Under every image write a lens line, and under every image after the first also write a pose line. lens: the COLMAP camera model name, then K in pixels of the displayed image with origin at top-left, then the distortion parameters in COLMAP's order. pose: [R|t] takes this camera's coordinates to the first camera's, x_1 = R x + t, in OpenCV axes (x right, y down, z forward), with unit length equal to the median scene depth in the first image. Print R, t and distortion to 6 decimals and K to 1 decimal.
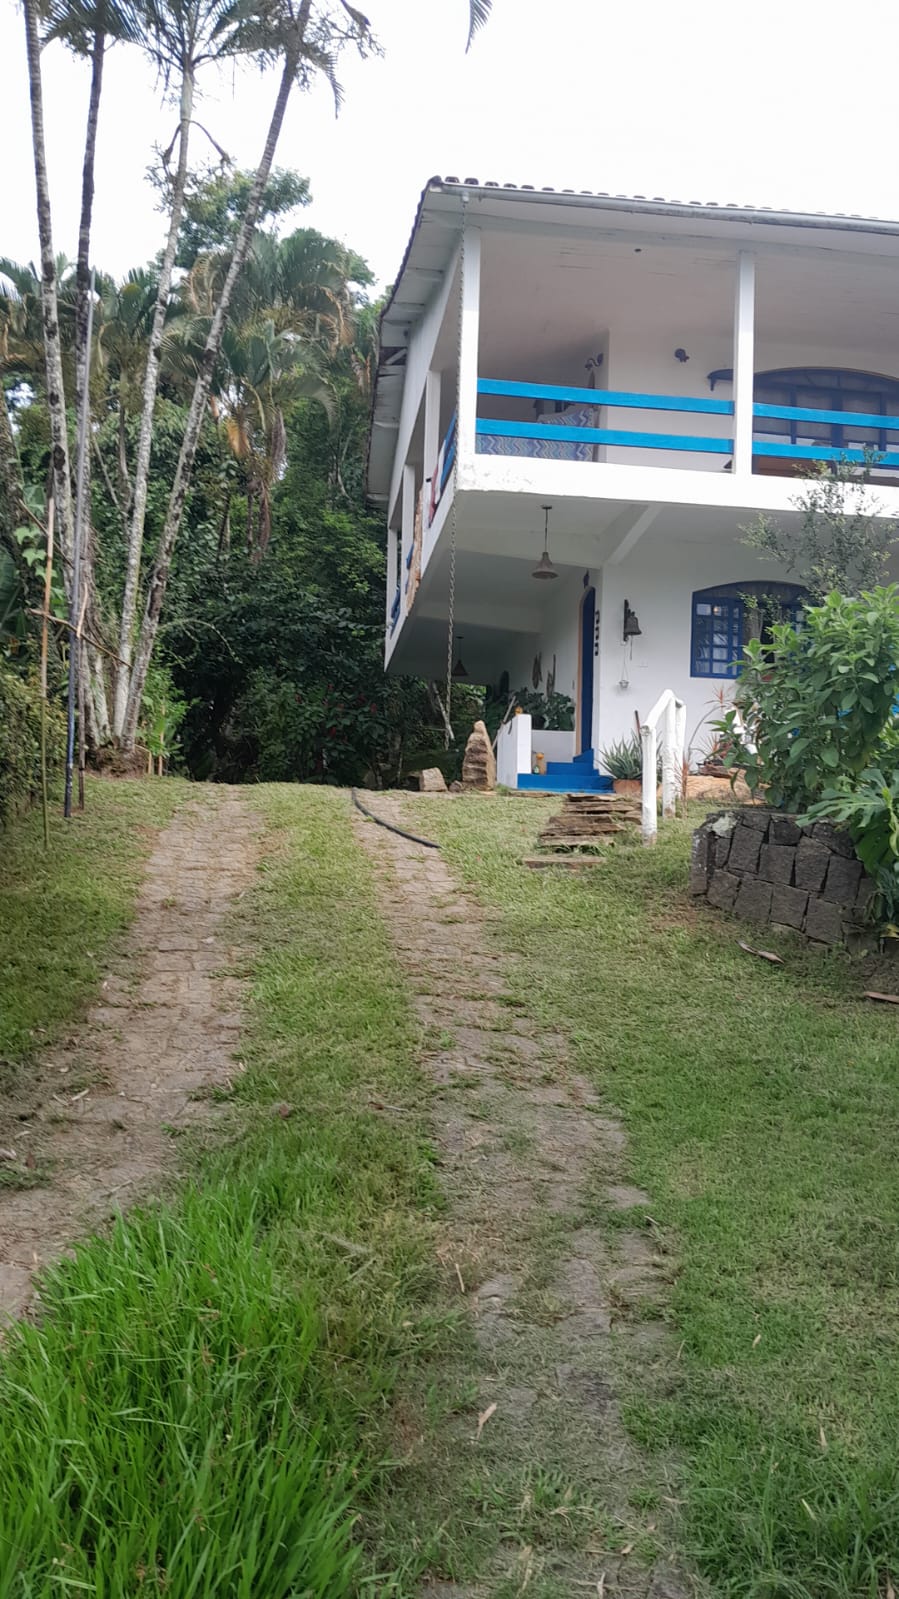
lens RADIAL K [[1262.1, 0, 449.5], [0, 1262.1, 799.5], [0, 0, 1]] dist [0.000888, -0.010149]
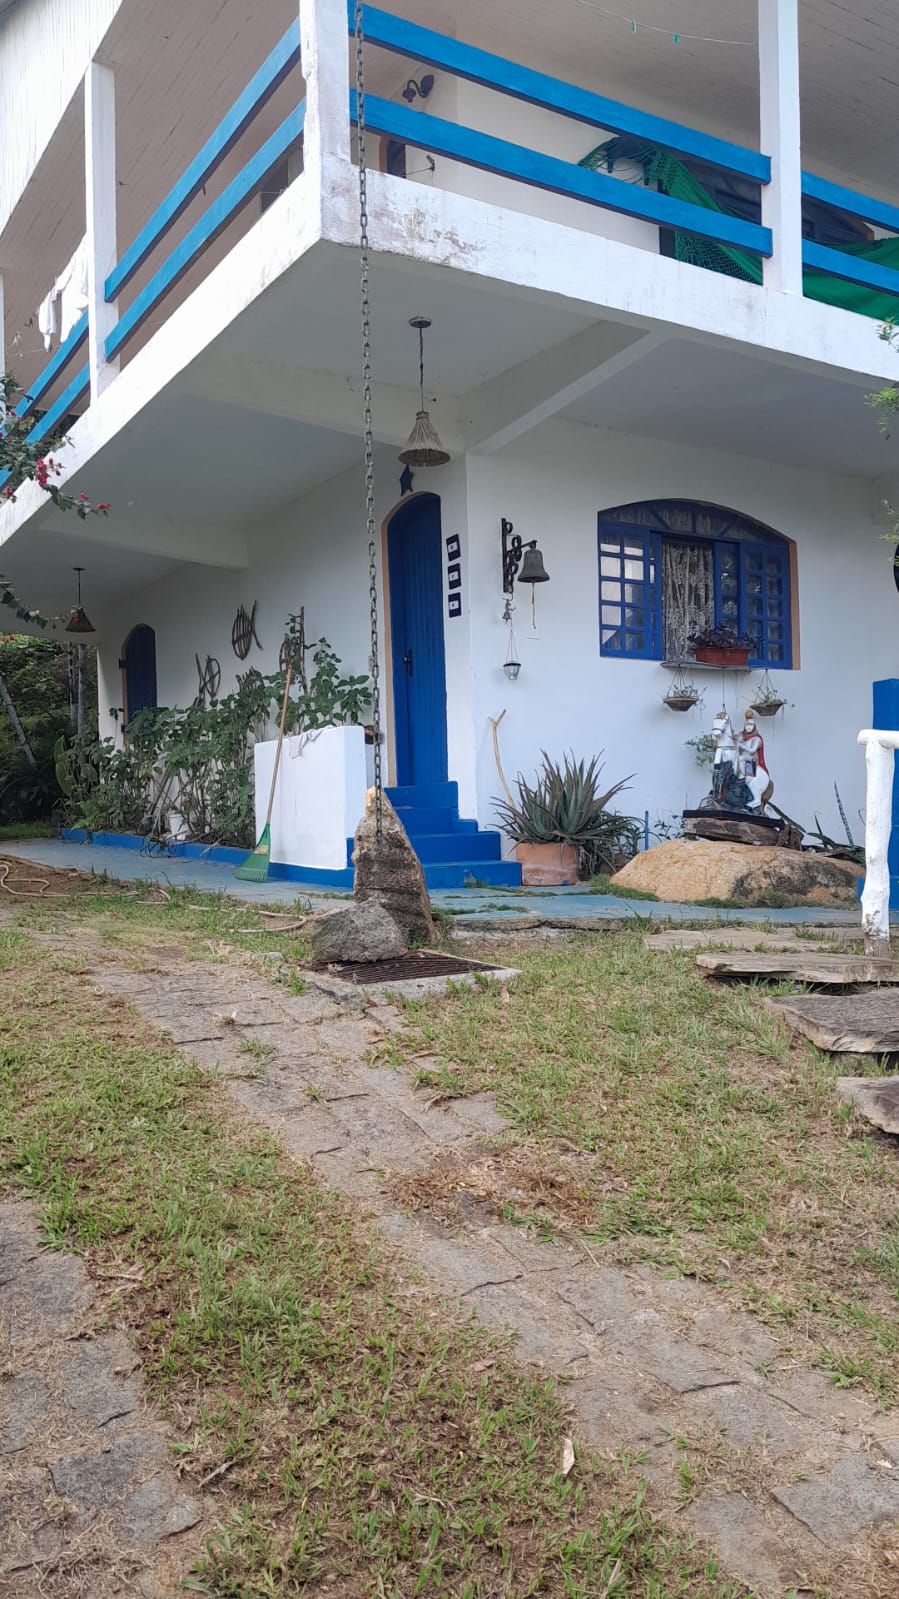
lens RADIAL K [[1262.1, 0, 449.5], [0, 1262.1, 799.5], [0, 0, 1]] dist [0.000888, -0.010149]
pose [[0.910300, -0.029947, 0.412864, -0.121354], [0.012512, 0.998914, 0.044870, -0.058122], [-0.413759, -0.035679, 0.909687, 0.492831]]
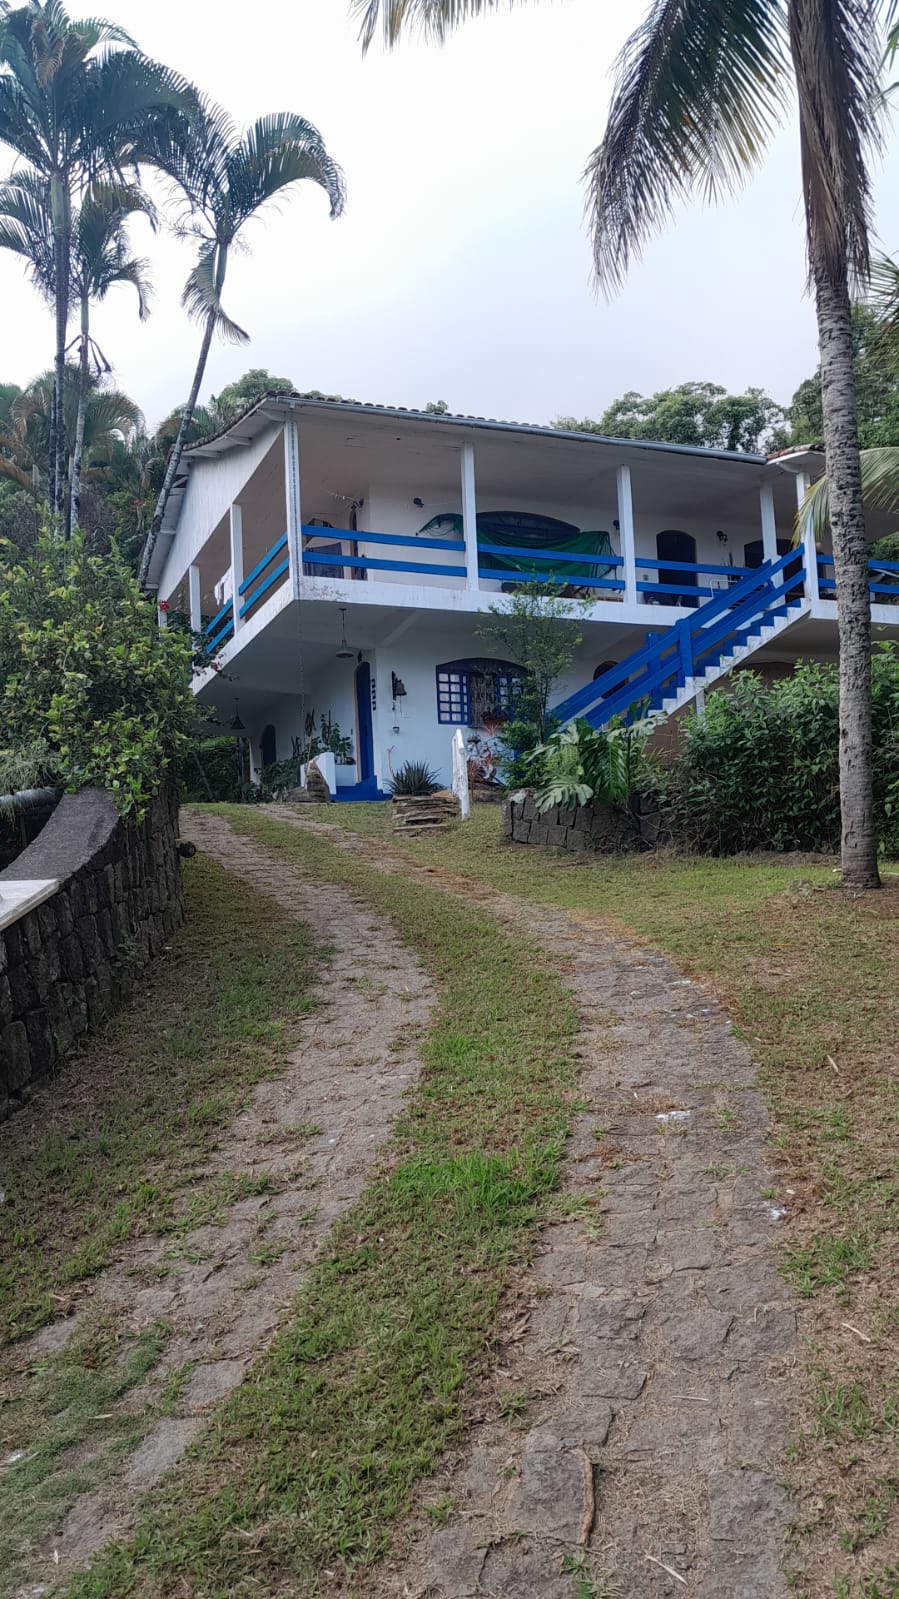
lens RADIAL K [[1262.1, 0, 449.5], [0, 1262.1, 799.5], [0, 0, 1]] dist [0.000888, -0.010149]
pose [[0.958759, -0.038013, 0.281667, -0.209066], [0.051327, 0.997879, -0.040040, 0.048267], [-0.279548, 0.052846, 0.958676, -0.388709]]
